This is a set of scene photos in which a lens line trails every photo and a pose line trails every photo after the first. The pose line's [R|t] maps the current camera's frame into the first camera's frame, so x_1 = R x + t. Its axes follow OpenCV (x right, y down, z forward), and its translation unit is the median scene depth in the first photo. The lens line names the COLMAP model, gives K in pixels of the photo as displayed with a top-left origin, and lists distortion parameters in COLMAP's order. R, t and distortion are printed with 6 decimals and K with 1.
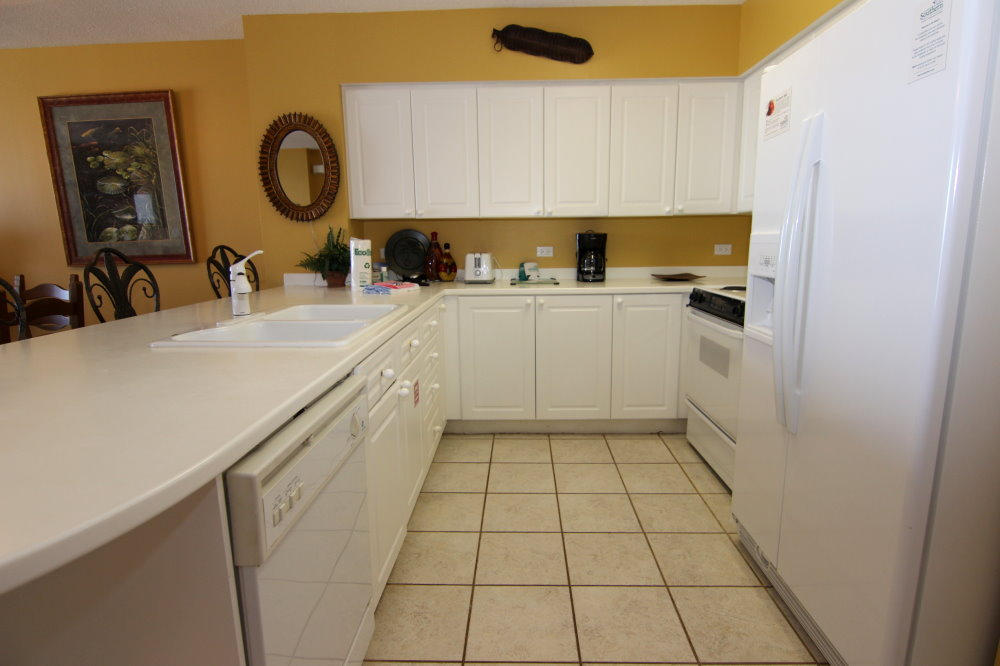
lens RADIAL K [[523.9, 0, 503.9], [0, 523.9, 331.1], [0, 0, 1]] dist [0.000497, -0.001881]
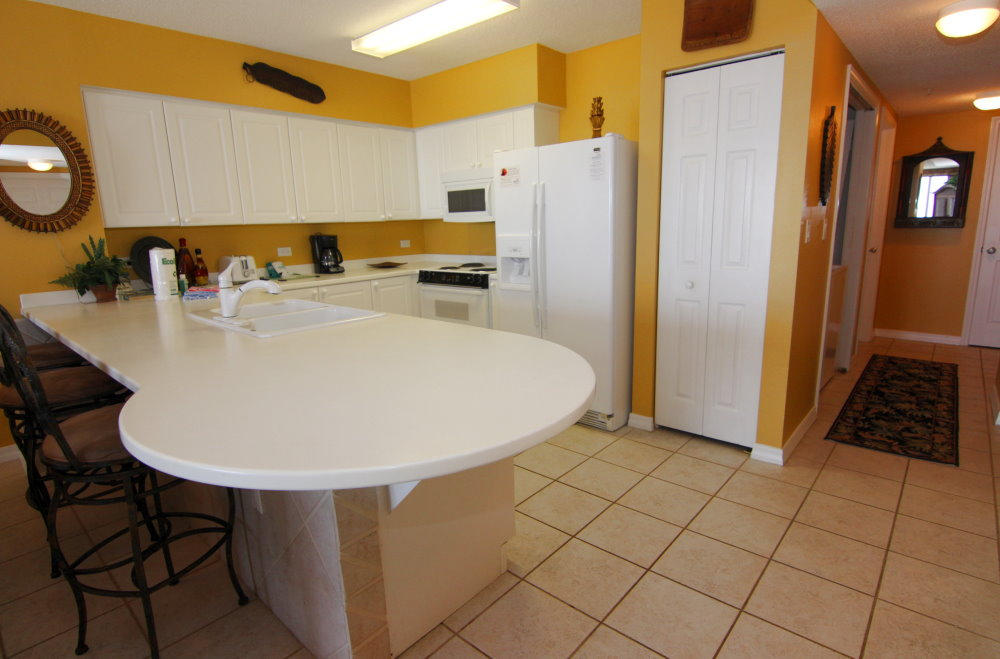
lens RADIAL K [[519.7, 0, 501.0], [0, 519.7, 329.6], [0, 0, 1]] dist [-0.022252, -0.001319]
pose [[0.644021, -0.163181, 0.747401, -0.558920], [0.152004, 0.984801, 0.084034, -0.004414], [-0.749754, 0.059489, 0.659037, -0.128651]]
